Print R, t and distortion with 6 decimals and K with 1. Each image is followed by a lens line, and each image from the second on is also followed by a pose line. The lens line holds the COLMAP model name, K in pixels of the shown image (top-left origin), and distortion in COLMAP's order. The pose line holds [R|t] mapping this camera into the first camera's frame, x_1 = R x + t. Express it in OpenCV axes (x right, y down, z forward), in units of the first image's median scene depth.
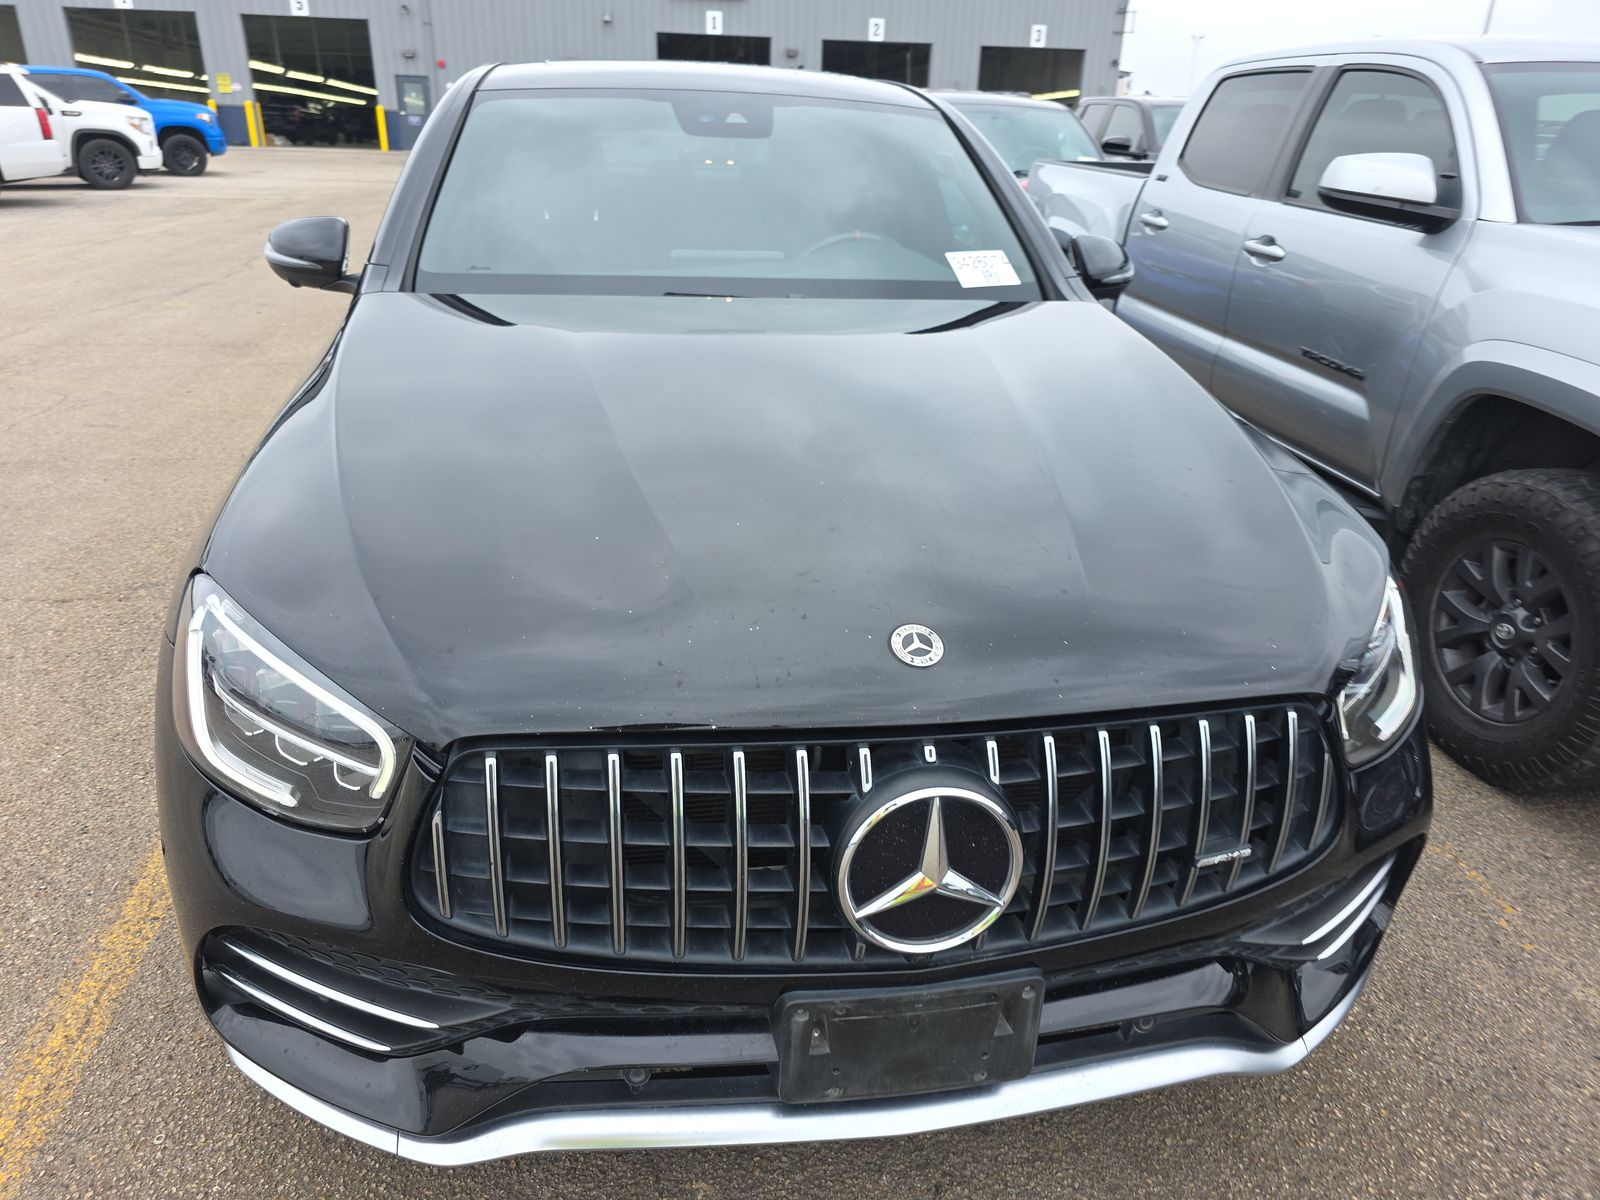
lens RADIAL K [[1073.8, 0, 795.8], [0, 1073.8, 600.5], [0, 0, 1]] dist [0.028541, -0.028339]
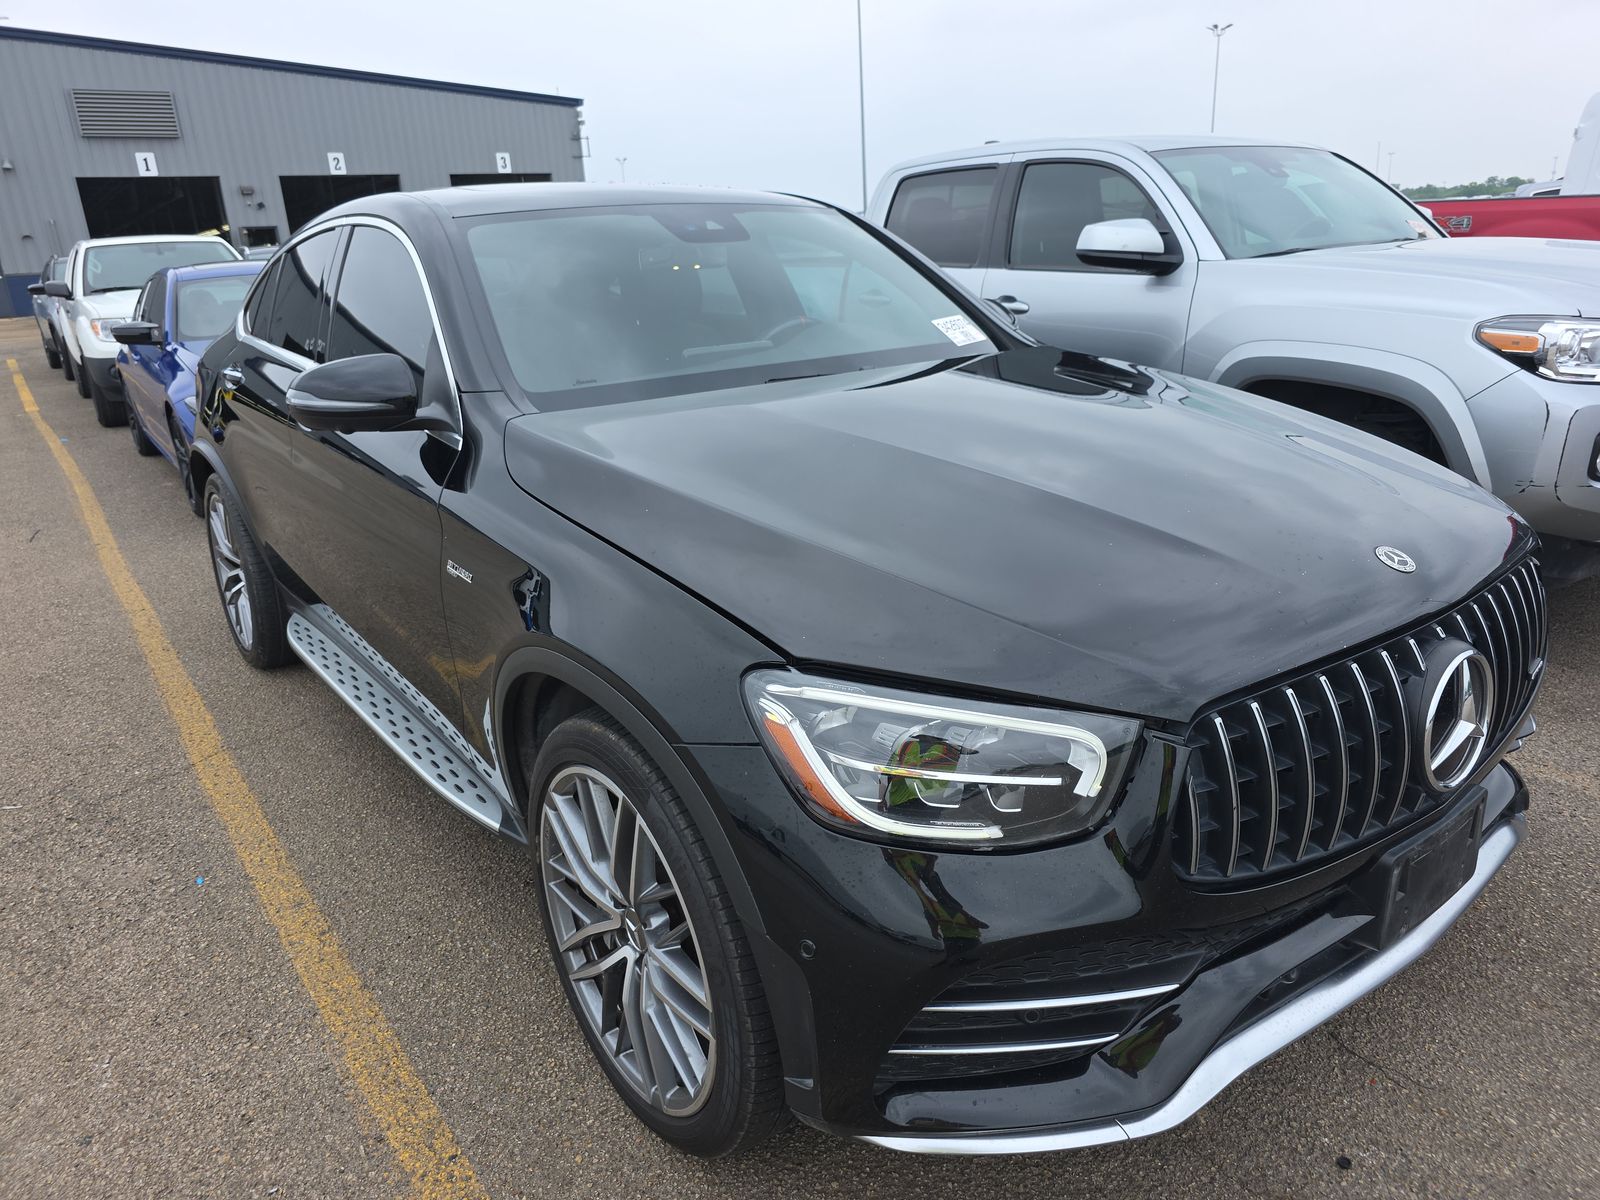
lens RADIAL K [[1073.8, 0, 795.8], [0, 1073.8, 600.5], [0, 0, 1]] dist [0.028541, -0.028339]
pose [[0.878955, -0.217694, 0.424320, -0.452842], [0.257555, 0.965510, -0.038164, -0.019945], [-0.401377, 0.142830, 0.904708, 0.041203]]
